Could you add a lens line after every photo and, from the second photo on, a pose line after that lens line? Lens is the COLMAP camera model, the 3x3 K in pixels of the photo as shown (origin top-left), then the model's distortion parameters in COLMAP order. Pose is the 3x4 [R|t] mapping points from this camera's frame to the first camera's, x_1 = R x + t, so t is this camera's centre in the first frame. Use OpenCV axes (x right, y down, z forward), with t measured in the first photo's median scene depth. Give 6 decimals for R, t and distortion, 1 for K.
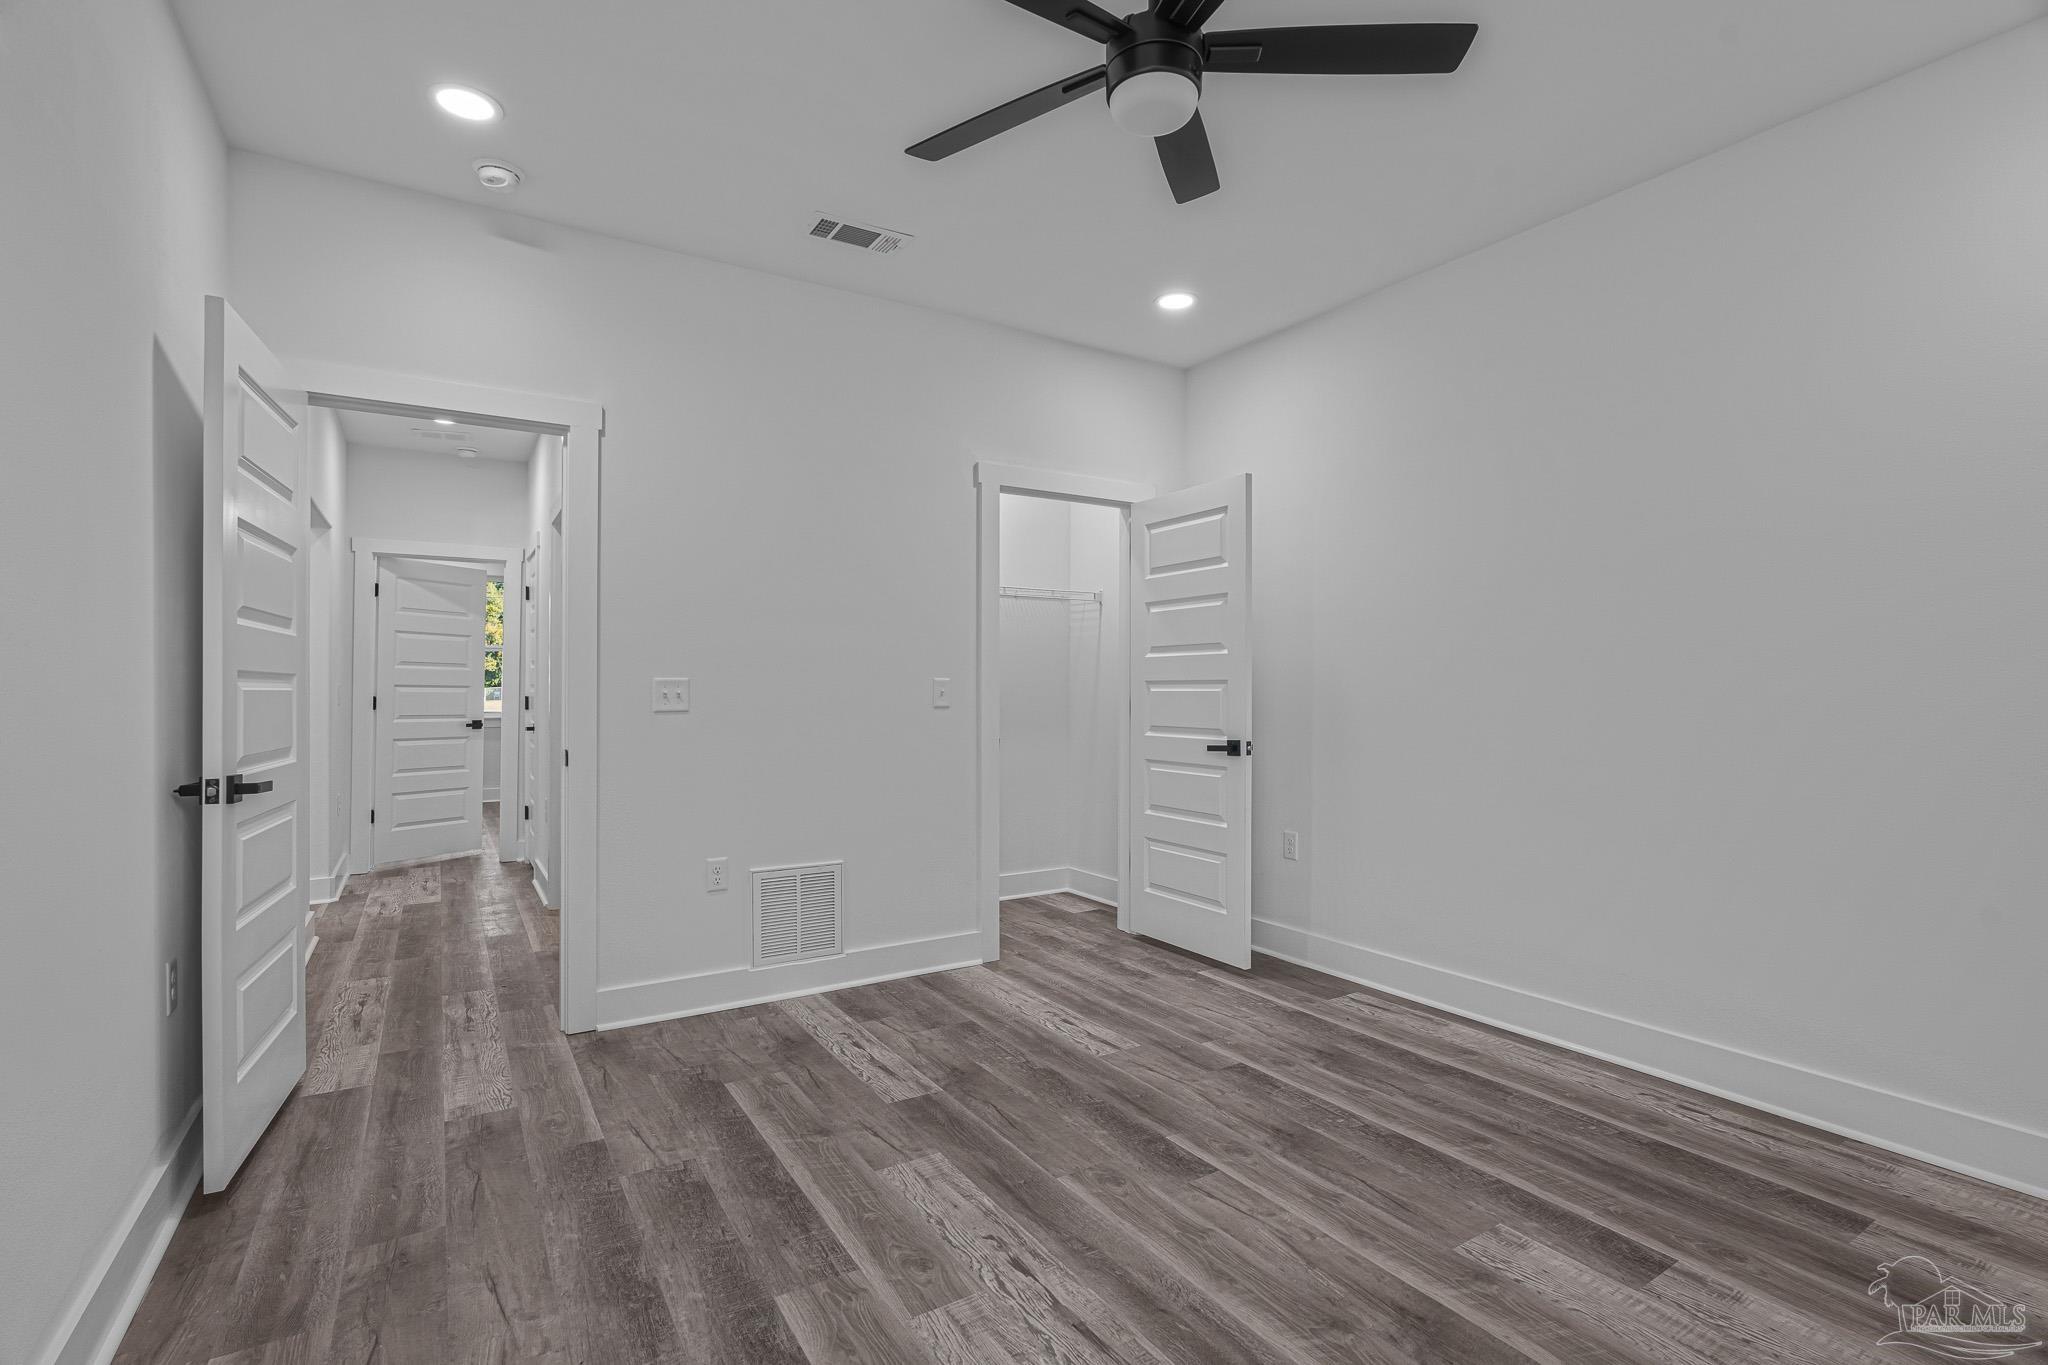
lens RADIAL K [[944.3, 0, 1023.5], [0, 944.3, 684.9], [0, 0, 1]] dist [-0.021387, 0.005567]
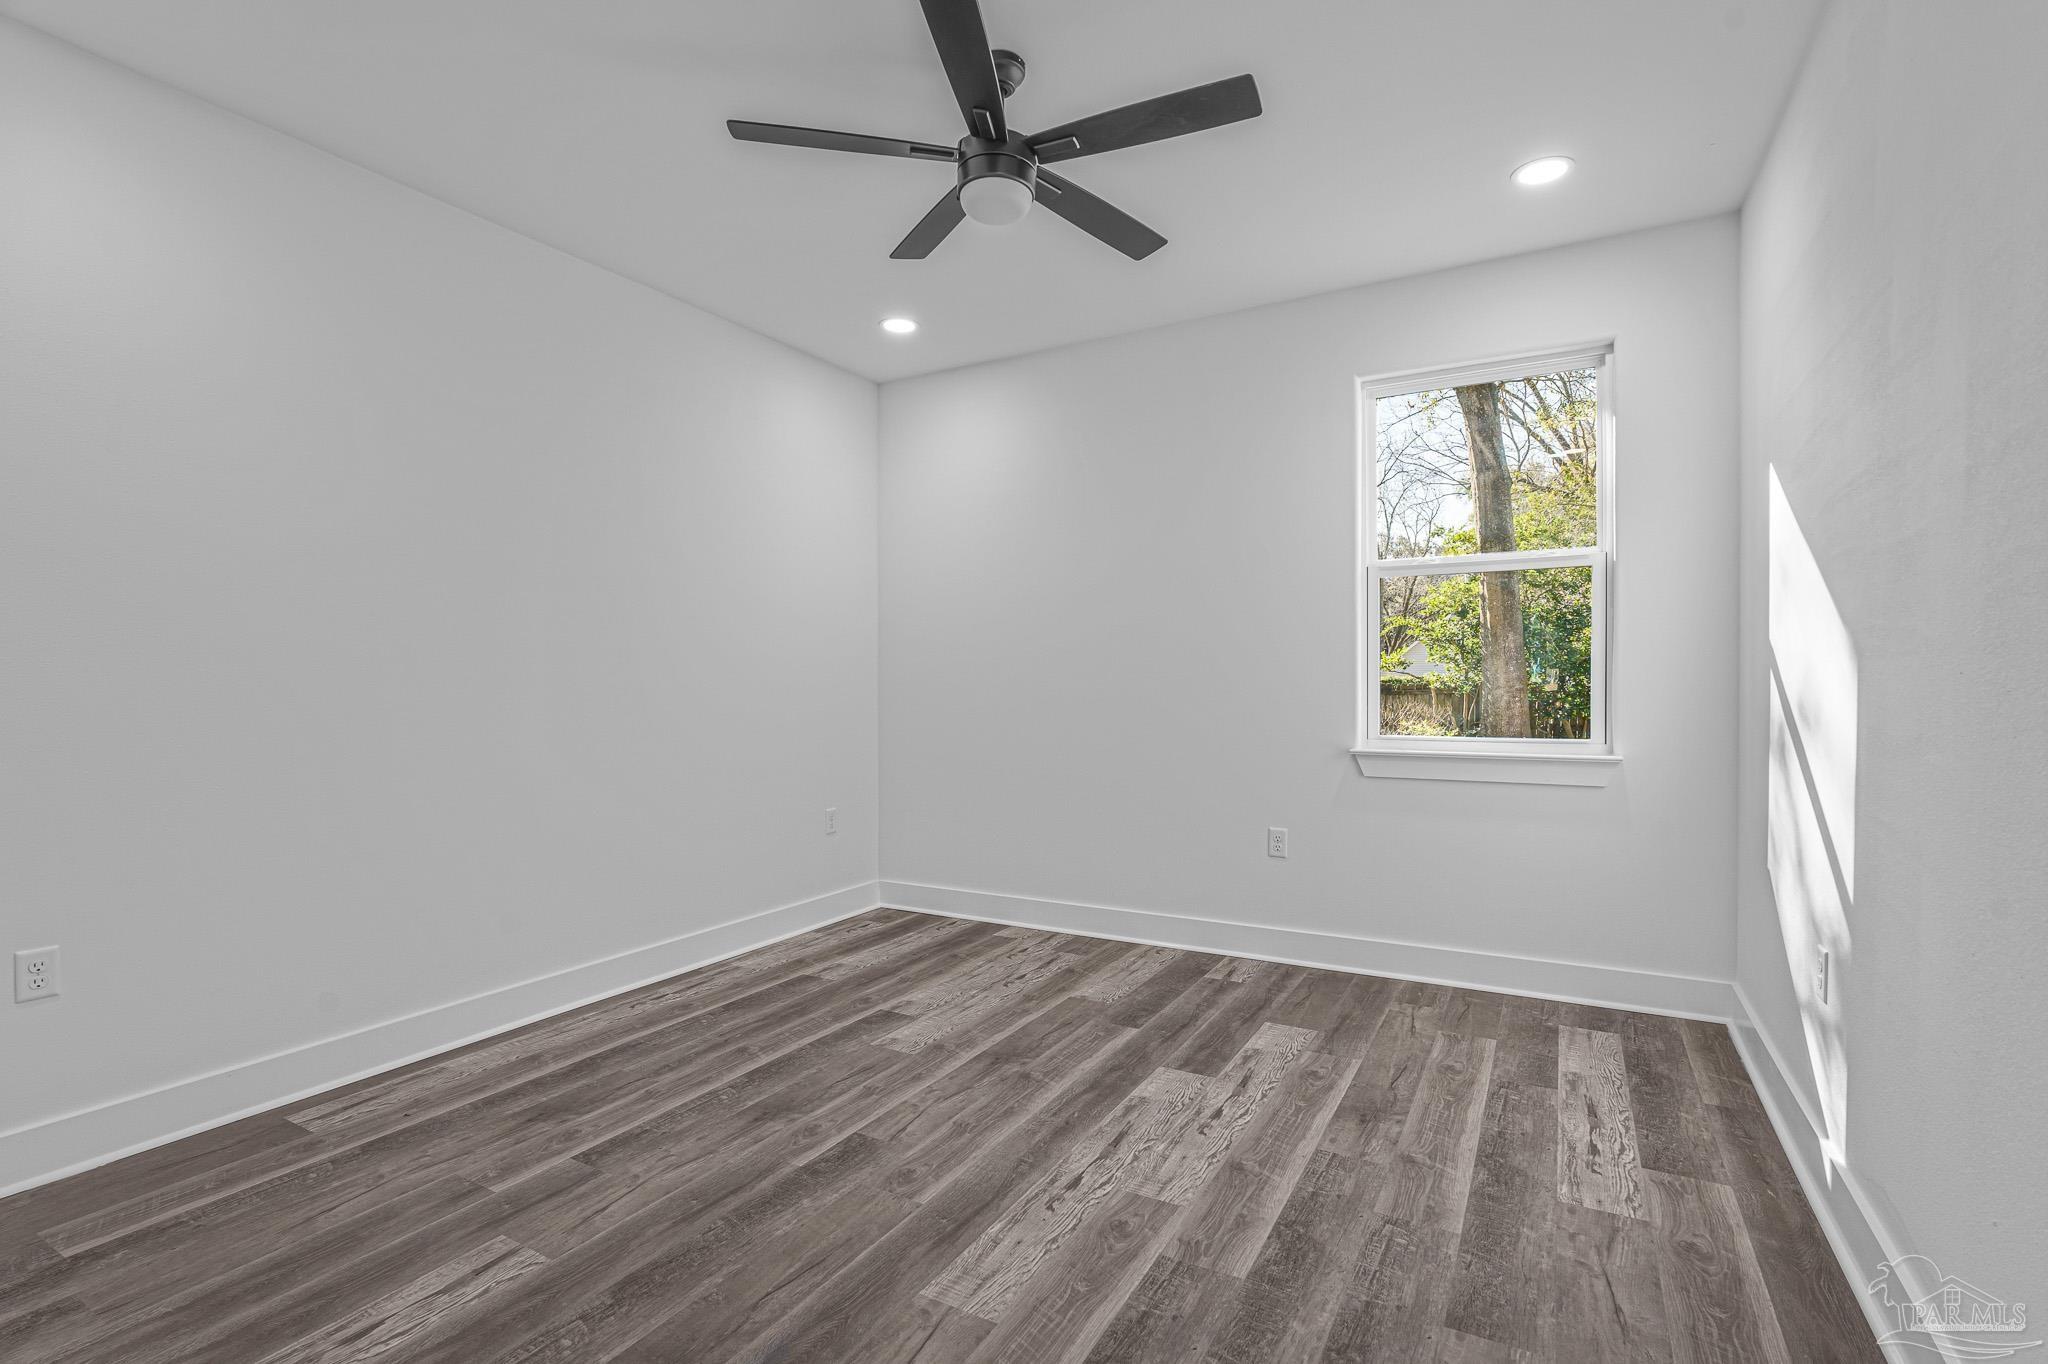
lens RADIAL K [[944.3, 0, 1023.8], [0, 944.3, 685.9], [0, 0, 1]] dist [-0.021387, 0.005567]
pose [[-0.469440, -0.001303, 0.882963, -0.791042], [0.000216, 0.999999, 0.001590, 0.002554], [-0.882964, 0.000937, -0.469439, 1.266676]]
